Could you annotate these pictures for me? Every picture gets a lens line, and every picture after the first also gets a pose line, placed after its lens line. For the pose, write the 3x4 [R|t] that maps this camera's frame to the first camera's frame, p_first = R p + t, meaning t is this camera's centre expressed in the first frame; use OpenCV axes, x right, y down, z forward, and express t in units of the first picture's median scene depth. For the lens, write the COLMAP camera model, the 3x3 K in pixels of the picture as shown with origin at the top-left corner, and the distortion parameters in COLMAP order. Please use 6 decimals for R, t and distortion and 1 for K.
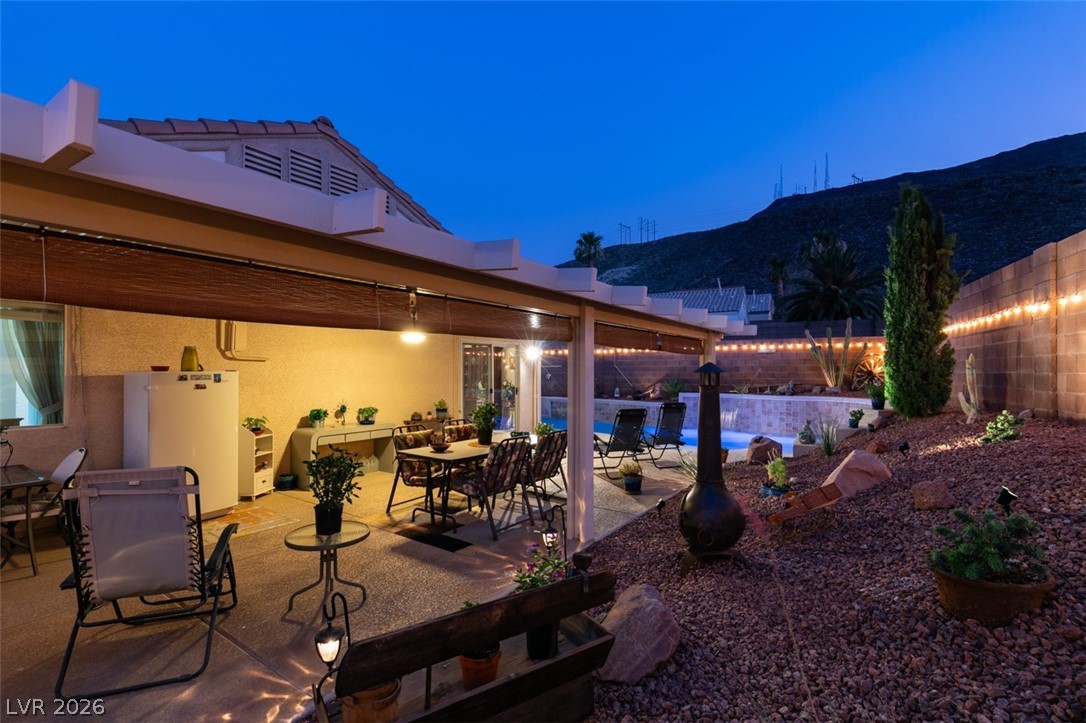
lens RADIAL K [[486.3, 0, 541.9], [0, 486.3, 367.8], [0, 0, 1]] dist [0.006954, -0.001434]
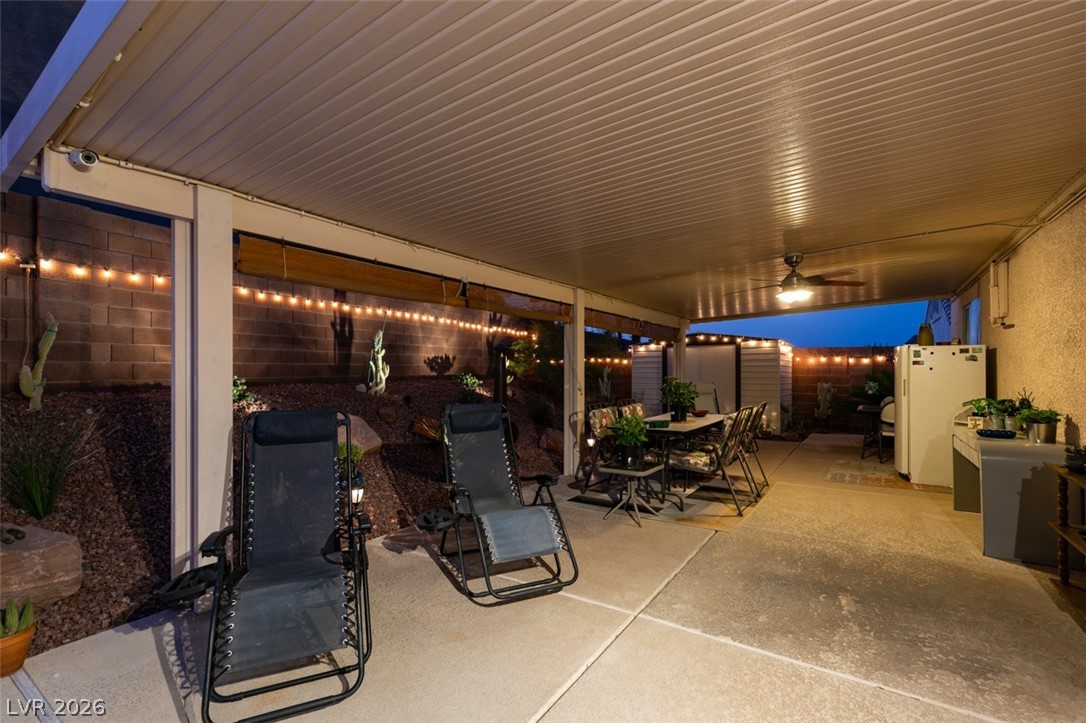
lens RADIAL K [[486.3, 0, 542.8], [0, 486.3, 367.7], [0, 0, 1]] dist [0.006954, -0.001434]
pose [[-0.999831, -0.002187, -0.018238, 0.061887], [-0.002013, 0.999952, -0.009574, 0.026073], [0.018258, -0.009536, -0.999788, 0.753448]]
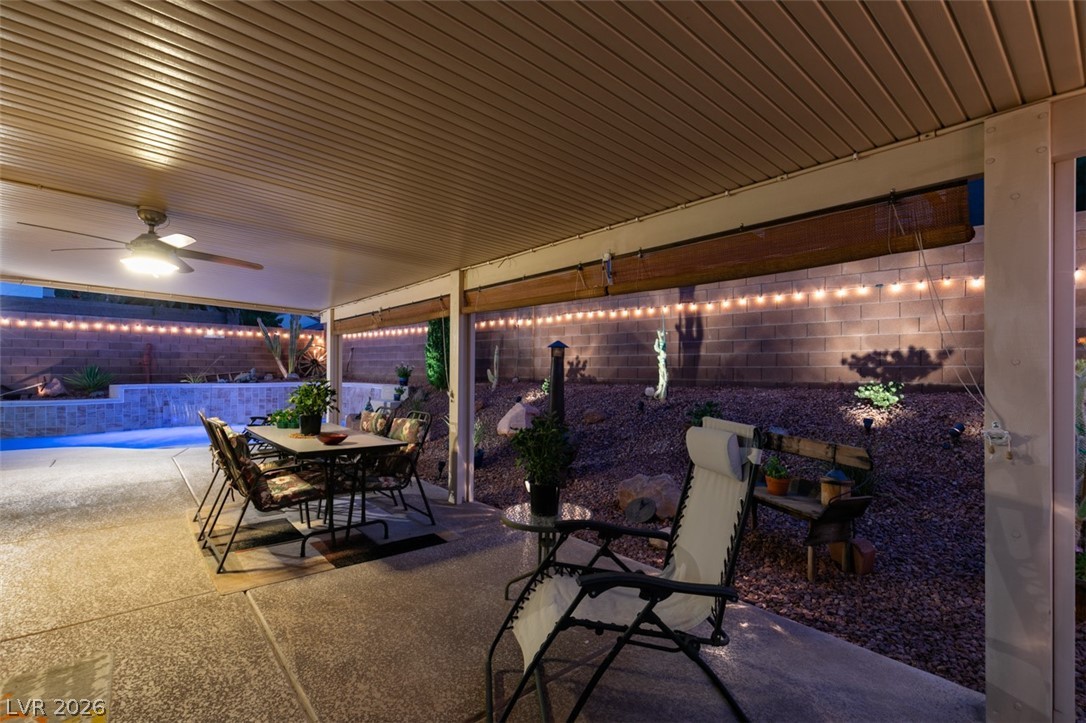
lens RADIAL K [[486.3, 0, 541.9], [0, 486.3, 366.7], [0, 0, 1]] dist [0.006954, -0.001434]
pose [[0.251468, 0.006219, 0.967846, -0.293525], [-0.011154, 0.999932, -0.003527, 0.020308], [-0.967801, -0.009908, 0.251520, 0.186210]]
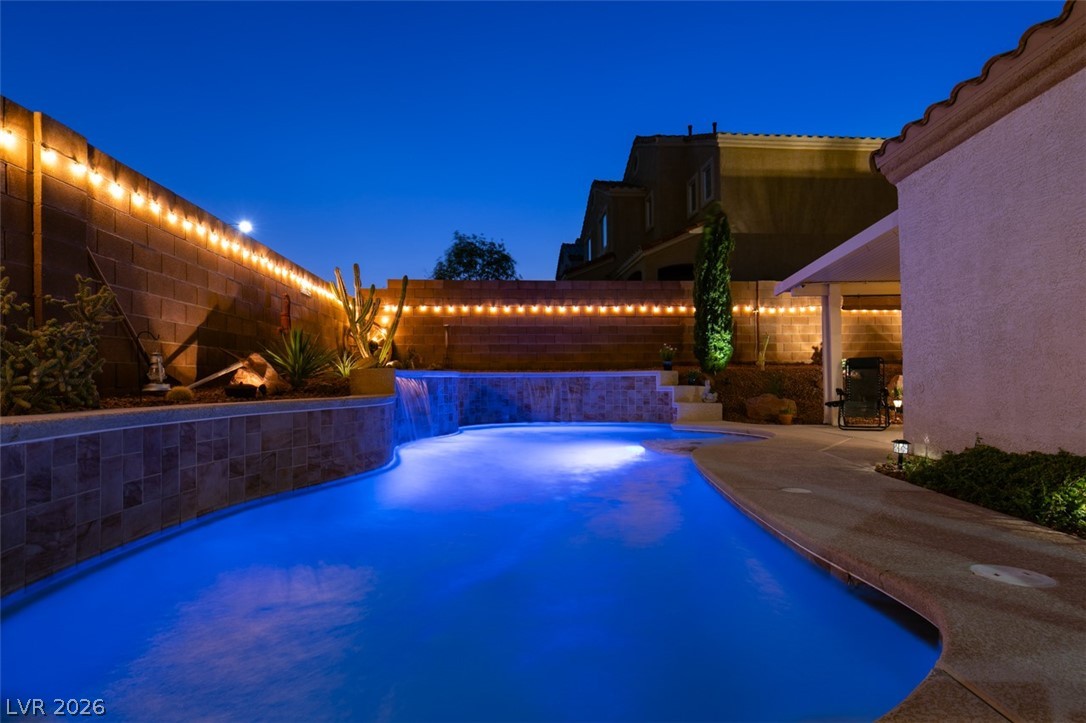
lens RADIAL K [[555.0, 0, 542.8], [0, 555.0, 367.7], [0, 0, 1]] dist [0.003710, -0.000428]
pose [[-0.515920, 0.022891, 0.856331, -0.183318], [0.003750, 0.999694, -0.024464, 0.066002], [-0.856629, -0.009410, -0.515848, 1.174504]]
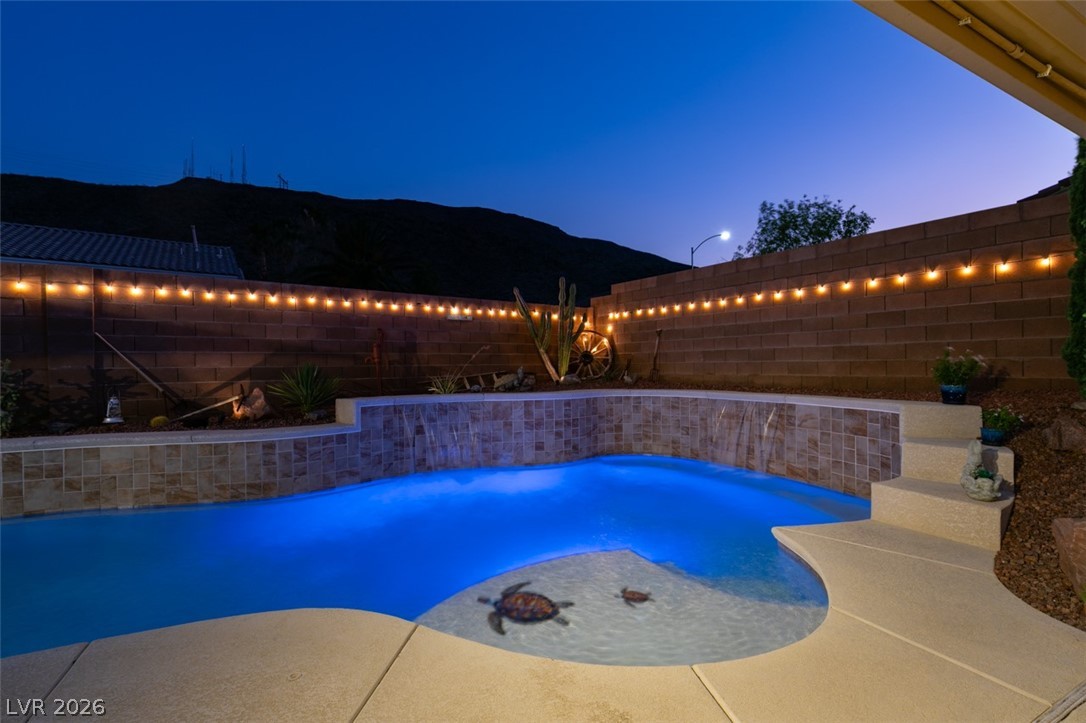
lens RADIAL K [[486.3, 0, 541.9], [0, 486.3, 365.7], [0, 0, 1]] dist [0.006954, -0.001434]
pose [[0.472368, -0.003945, 0.881393, -0.005118], [0.003008, 0.999991, 0.002864, 0.023554], [-0.881396, 0.001298, 0.472376, 0.690394]]
